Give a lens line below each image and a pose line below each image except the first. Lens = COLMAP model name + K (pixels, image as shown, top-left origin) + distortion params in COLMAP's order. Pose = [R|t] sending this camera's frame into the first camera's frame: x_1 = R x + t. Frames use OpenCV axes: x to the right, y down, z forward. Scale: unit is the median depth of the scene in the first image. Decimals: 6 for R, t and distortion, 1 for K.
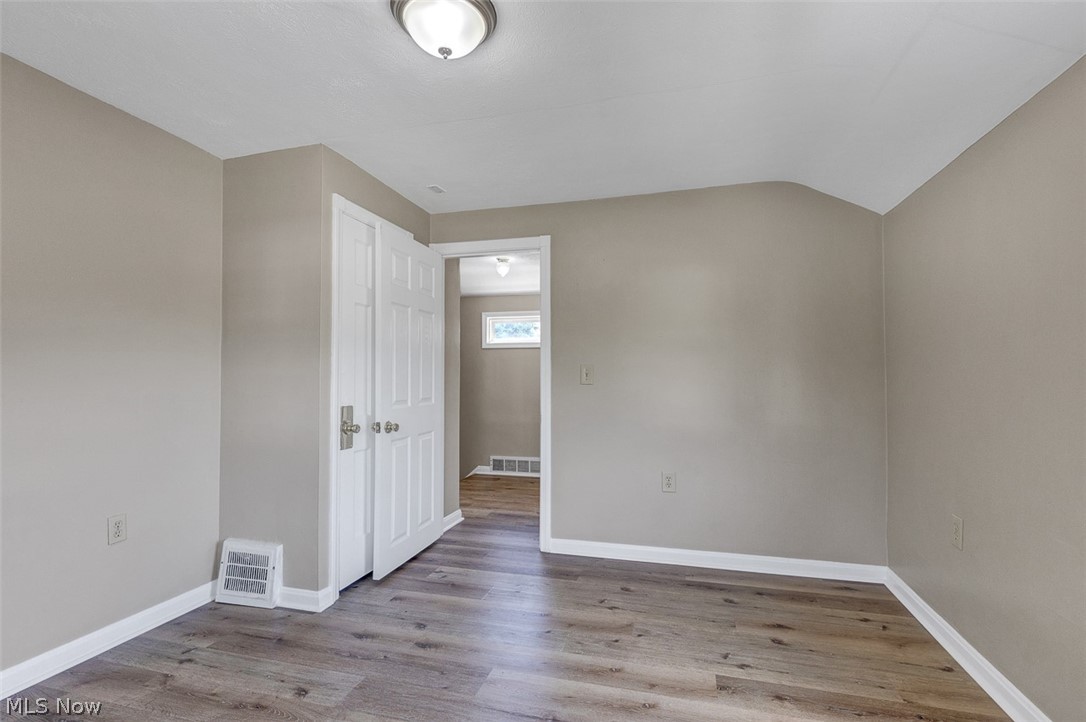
lens RADIAL K [[492.5, 0, 541.6], [0, 492.5, 366.2], [0, 0, 1]] dist [0.013407, -0.003421]
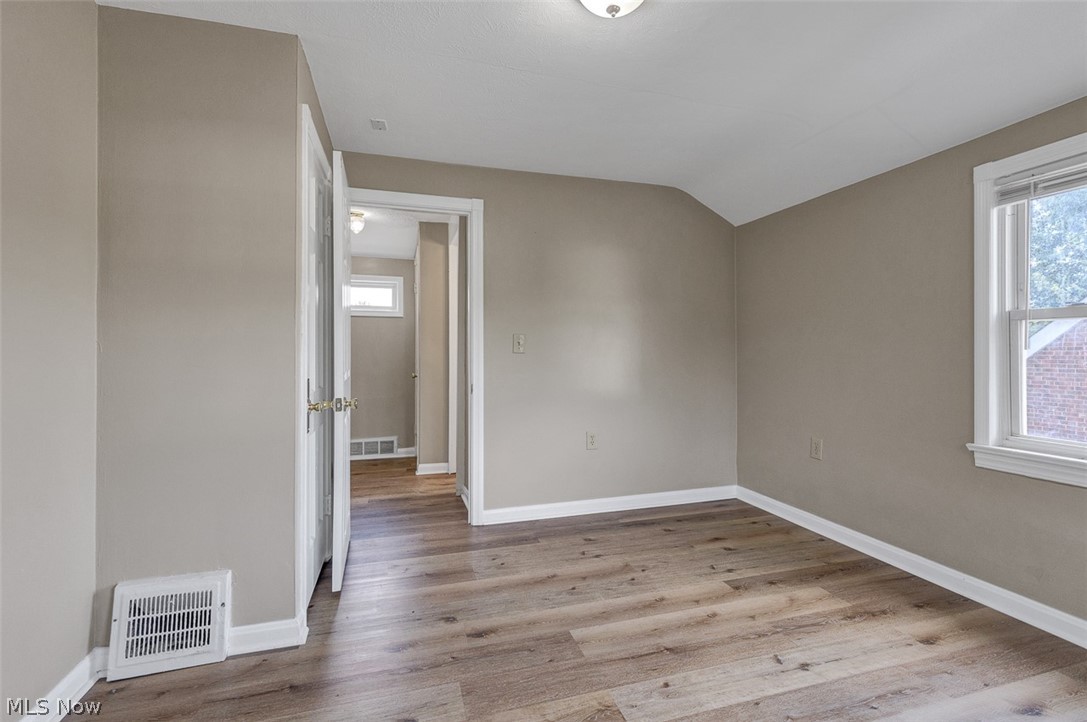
lens RADIAL K [[492.9, 0, 539.7], [0, 492.9, 353.5], [0, 0, 1]] dist [0.013407, -0.003421]
pose [[0.850254, -0.001972, 0.526369, -0.521620], [-0.007379, 0.999850, 0.015664, 0.027412], [-0.526321, -0.017203, 0.850112, 0.148267]]
